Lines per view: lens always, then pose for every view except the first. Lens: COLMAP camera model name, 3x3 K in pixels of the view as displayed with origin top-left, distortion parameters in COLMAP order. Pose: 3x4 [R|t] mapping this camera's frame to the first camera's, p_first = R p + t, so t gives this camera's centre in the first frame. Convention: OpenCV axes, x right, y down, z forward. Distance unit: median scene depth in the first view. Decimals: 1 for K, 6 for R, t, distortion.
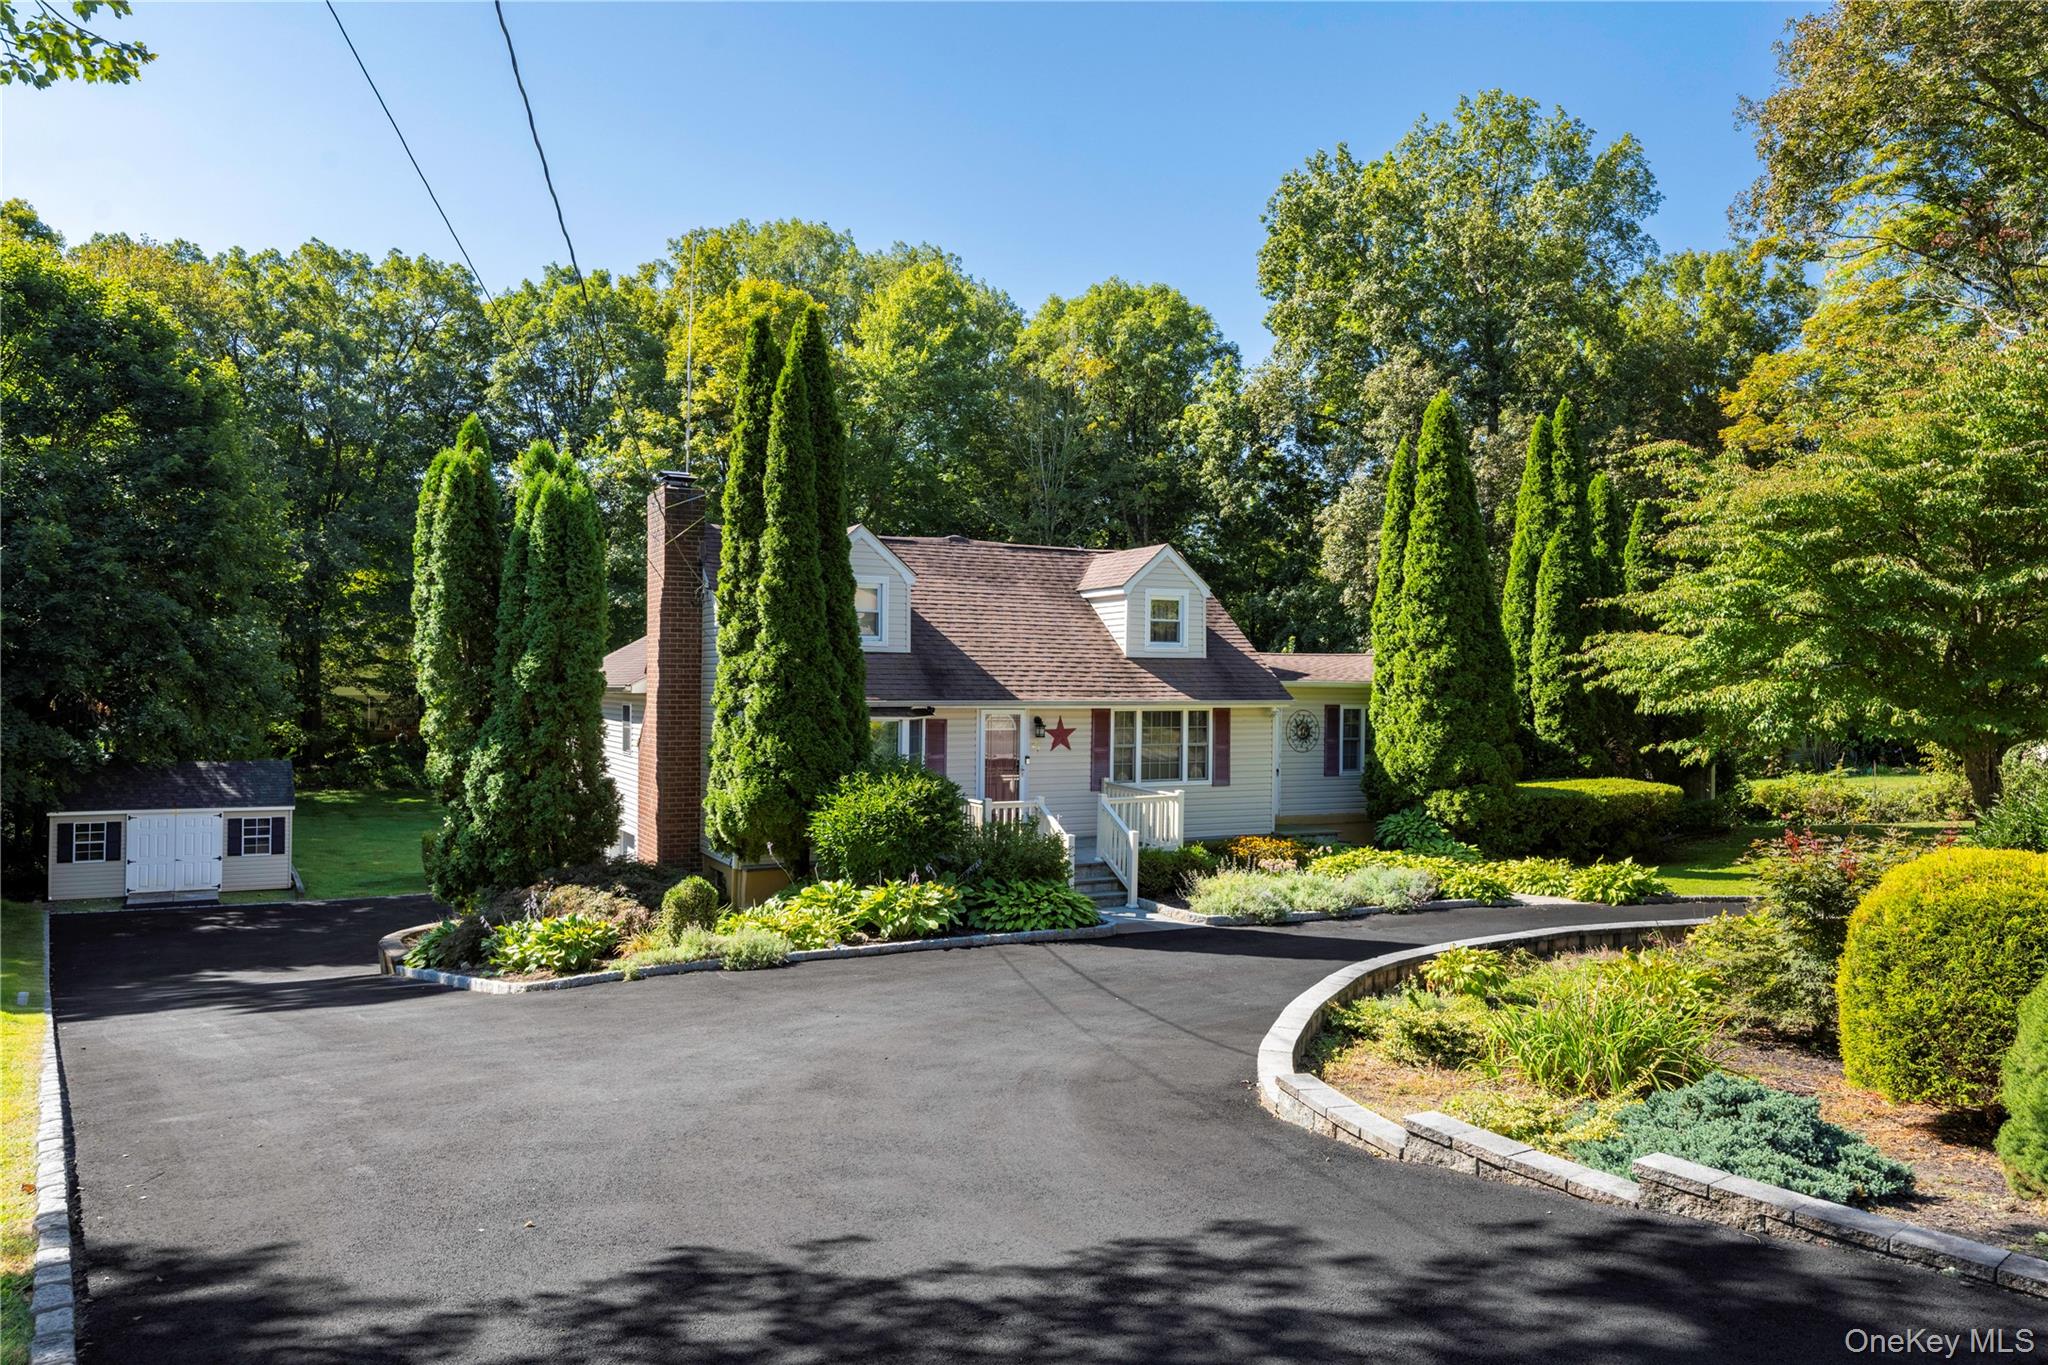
lens RADIAL K [[1395.3, 0, 1026.8], [0, 1395.3, 679.0], [0, 0, 1]] dist [-0.002233, -0.002765]
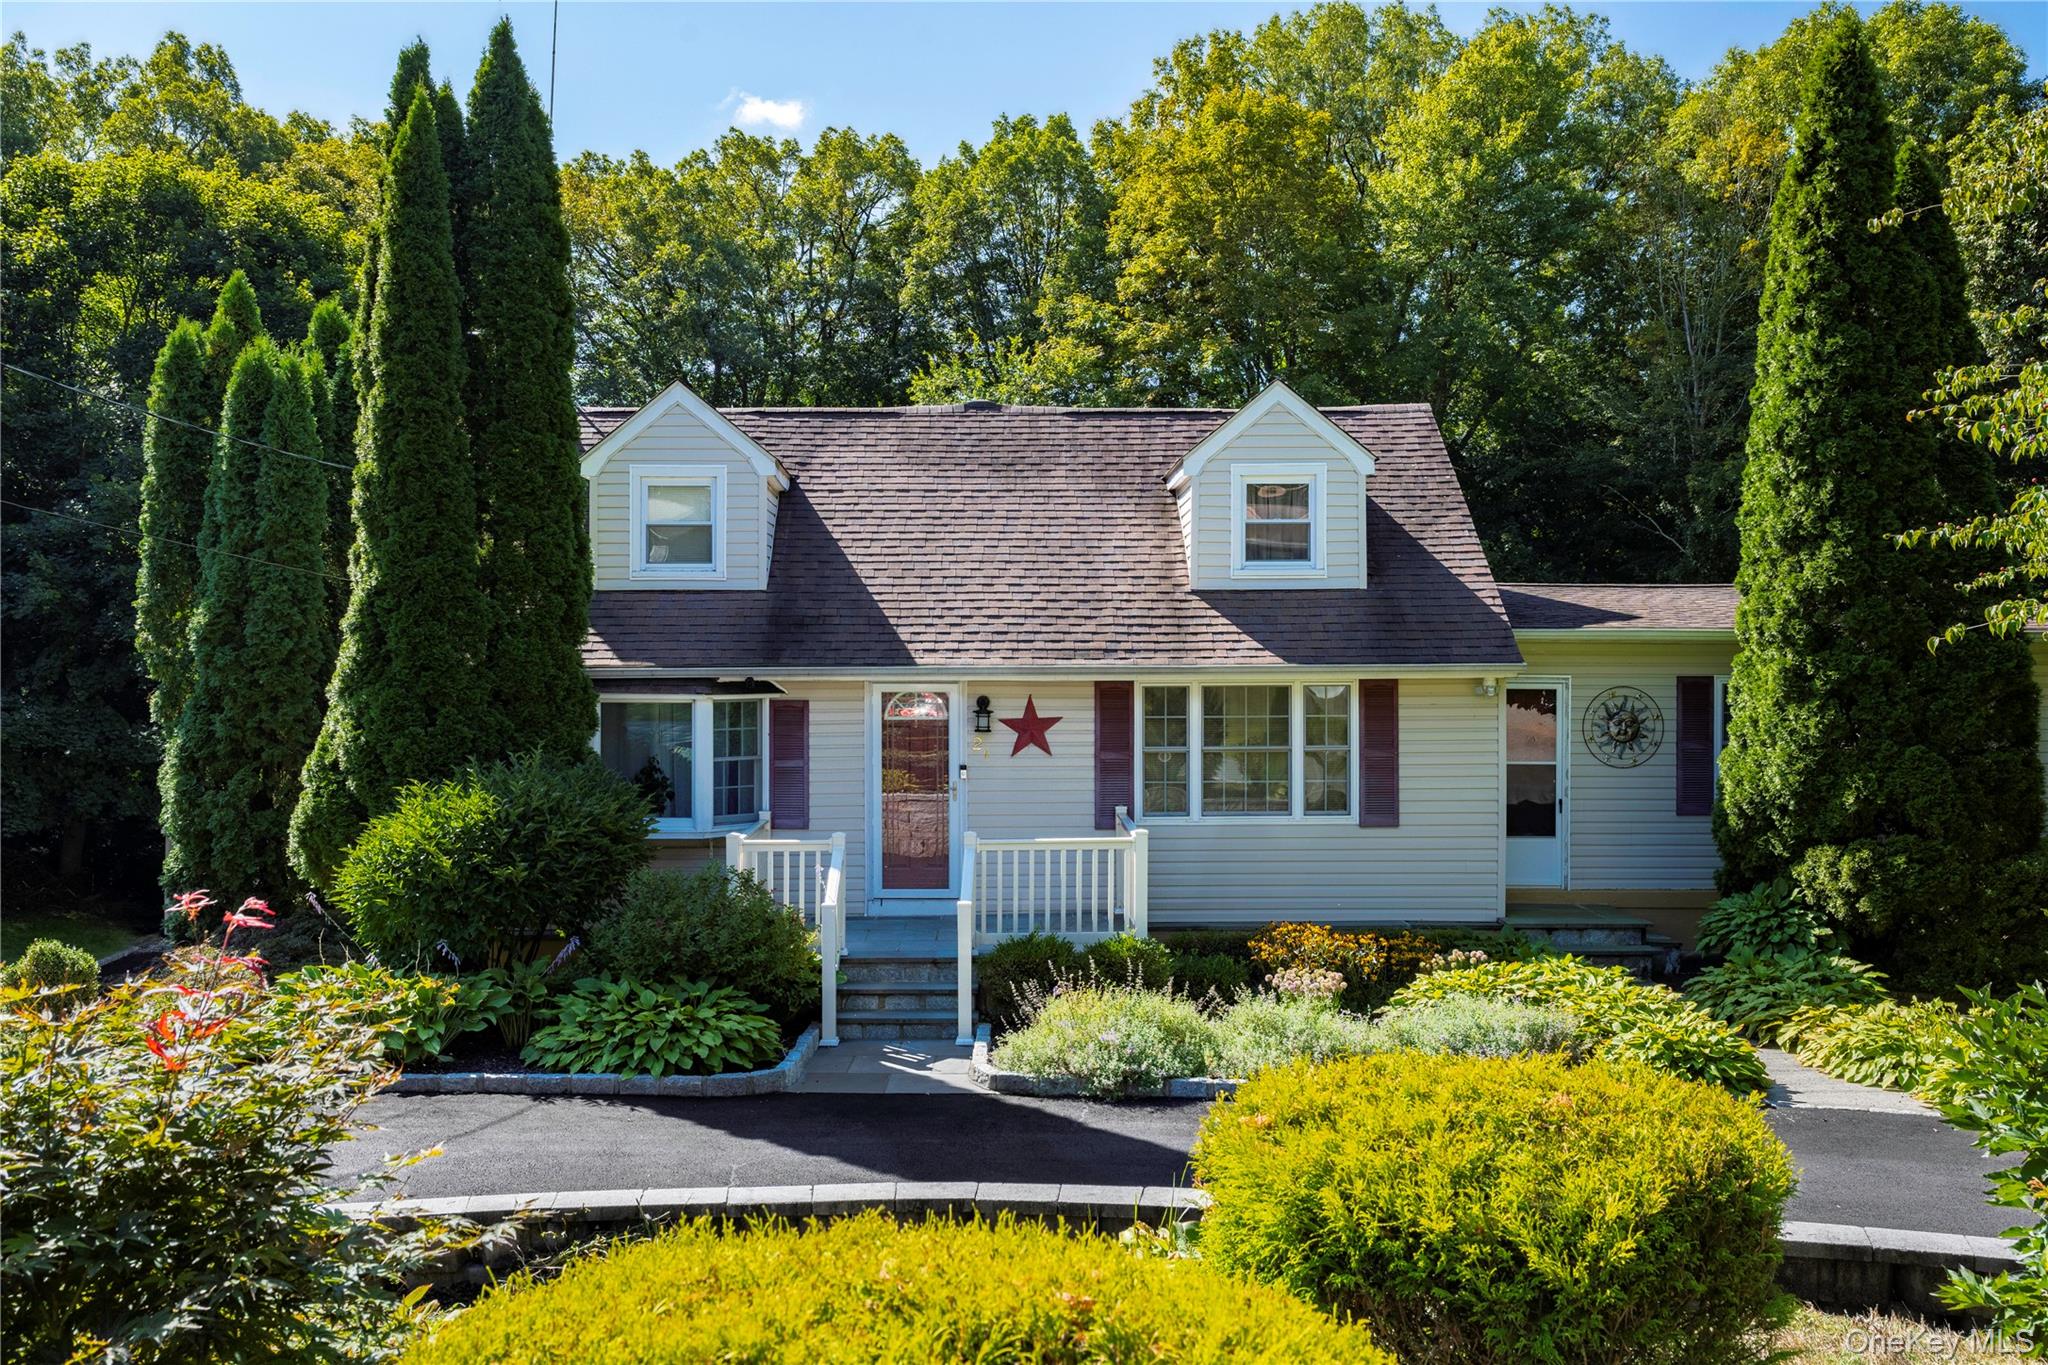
lens RADIAL K [[1893.0, 0, 1017.3], [0, 1893.0, 685.7], [0, 0, 1]] dist [-0.002972, 0.000000]
pose [[0.887463, -0.011814, -0.460727, 0.349484], [0.011706, 0.999927, -0.003091, 0.023473], [0.460730, -0.002650, 0.887536, 0.297822]]
